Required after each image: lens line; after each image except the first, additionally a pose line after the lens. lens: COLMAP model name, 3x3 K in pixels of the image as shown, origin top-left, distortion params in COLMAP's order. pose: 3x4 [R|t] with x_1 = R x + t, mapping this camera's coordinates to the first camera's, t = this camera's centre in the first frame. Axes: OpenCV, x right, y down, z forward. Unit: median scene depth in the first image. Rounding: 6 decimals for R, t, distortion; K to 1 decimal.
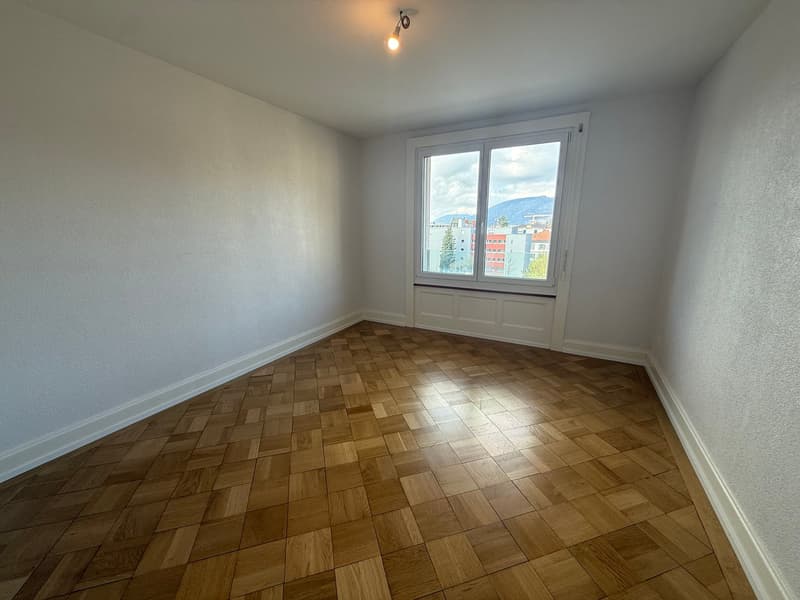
lens RADIAL K [[318.6, 0, 395.4], [0, 318.6, 296.2], [0, 0, 1]] dist [0.000600, -0.000315]
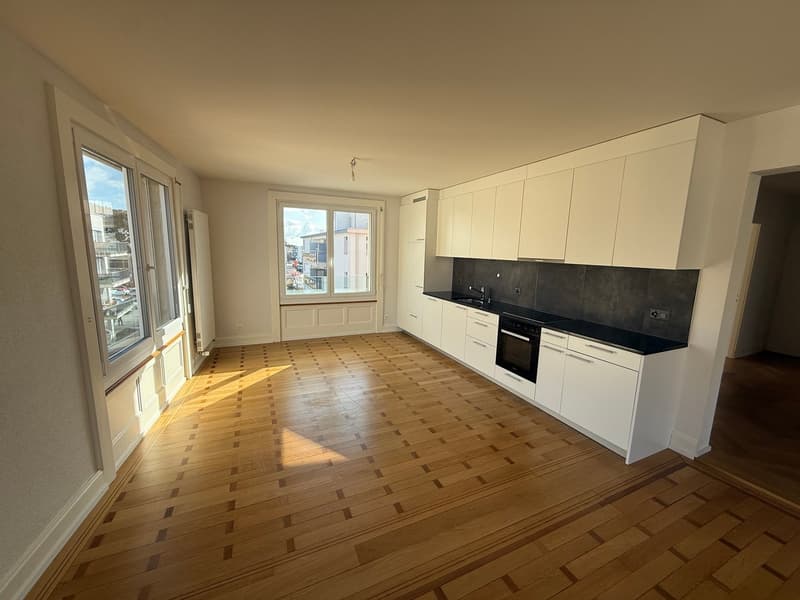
lens RADIAL K [[318.6, 0, 397.1], [0, 318.6, 299.8], [0, 0, 1]] dist [0.000600, -0.000315]
pose [[0.606392, -0.095404, 0.789422, -0.707028], [0.143226, 0.989644, 0.009583, -0.005609], [-0.782160, 0.107254, 0.613777, -0.127135]]
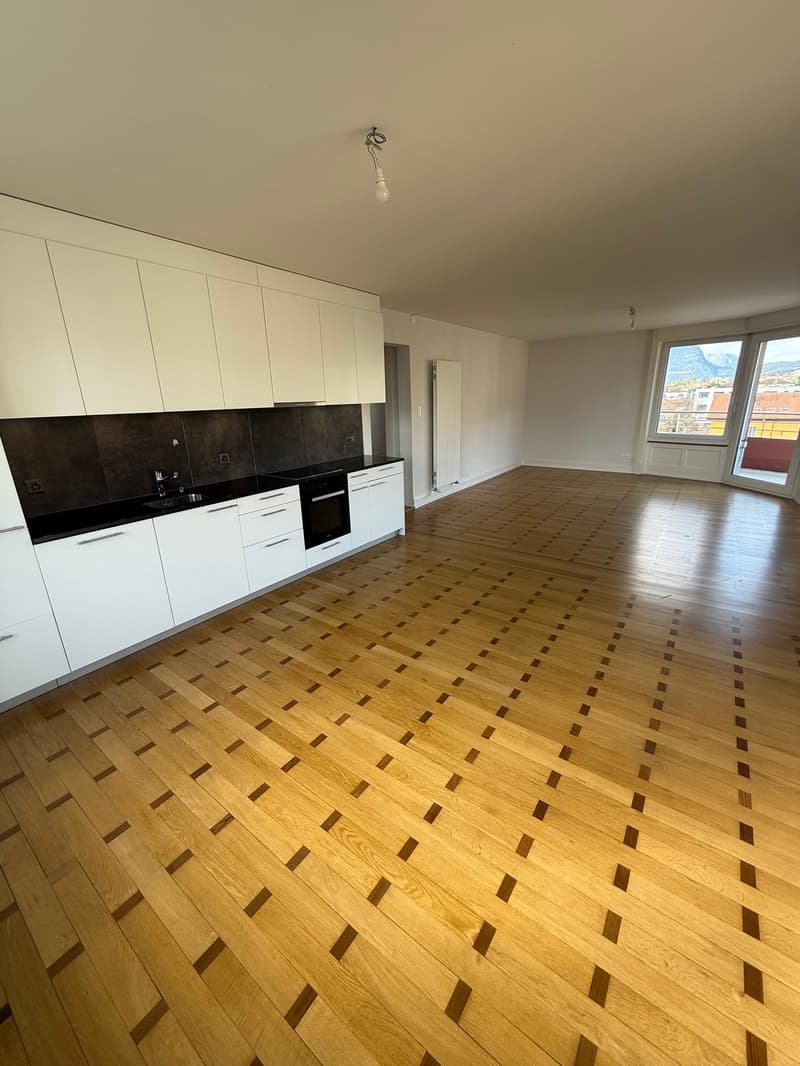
lens RADIAL K [[424.5, 0, 399.8], [0, 424.5, 526.5], [0, 0, 1]] dist [0.000600, -0.000315]
pose [[-0.990140, -0.000601, 0.140080, -0.123532], [0.069171, 0.867478, 0.492644, -0.269041], [-0.121812, 0.497476, -0.858883, 1.039128]]
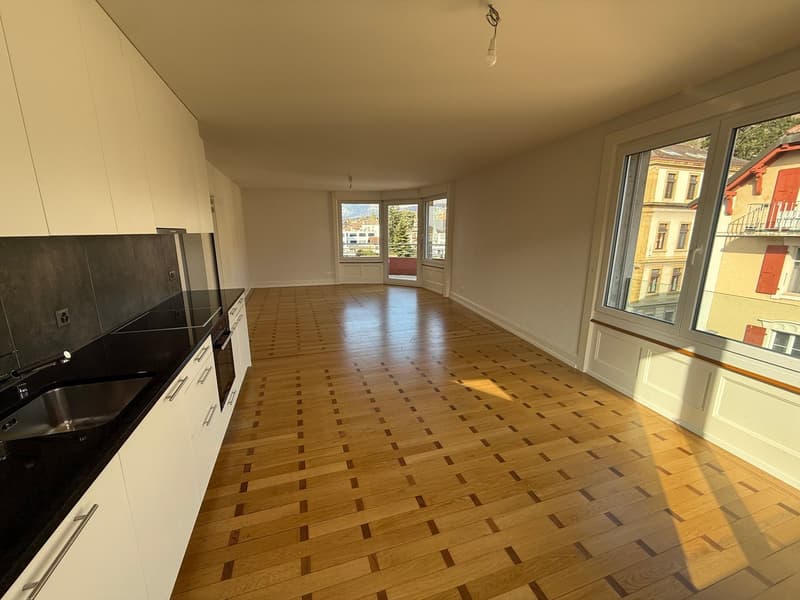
lens RADIAL K [[318.6, 0, 399.2], [0, 318.6, 298.7], [0, 0, 1]] dist [0.000600, -0.000315]
pose [[-0.689868, 0.164611, -0.704972, 0.375134], [-0.150103, 0.920118, 0.361734, -0.200890], [0.708203, 0.355367, -0.610052, 0.758554]]
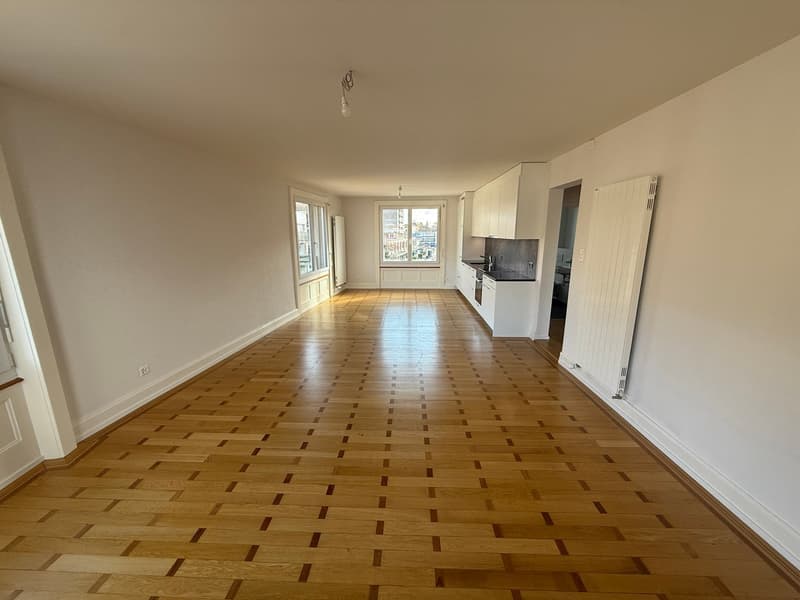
lens RADIAL K [[318.6, 0, 397.4], [0, 318.6, 301.5], [0, 0, 1]] dist [0.000600, -0.000315]
pose [[0.899453, -0.082756, 0.429110, -0.851445], [0.087331, 0.996138, 0.009058, 0.203235], [-0.428202, 0.029327, 0.903207, -1.069435]]
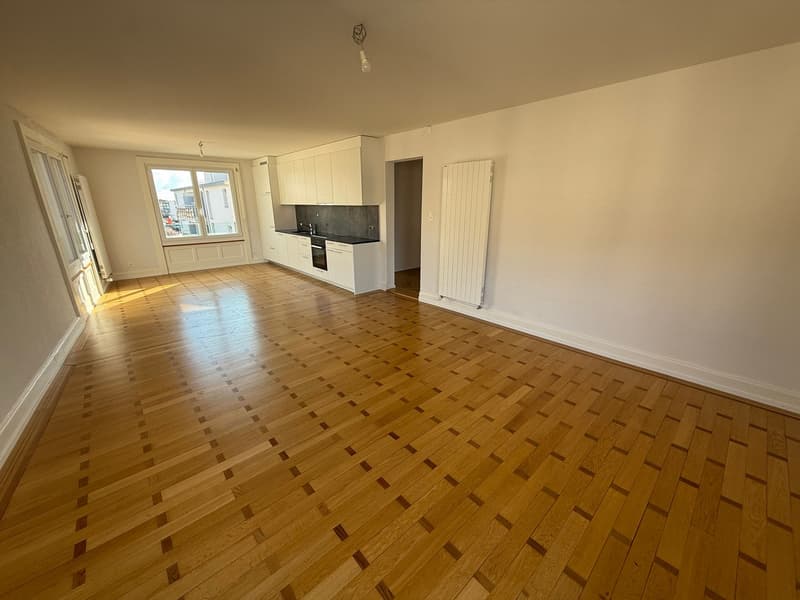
lens RADIAL K [[318.6, 0, 398.2], [0, 318.6, 300.3], [0, 0, 1]] dist [0.000600, -0.000315]
pose [[0.341304, -0.268360, 0.900830, -1.202667], [0.206861, 0.956326, 0.206518, 0.156481], [-0.916908, 0.115861, 0.381911, -0.791390]]
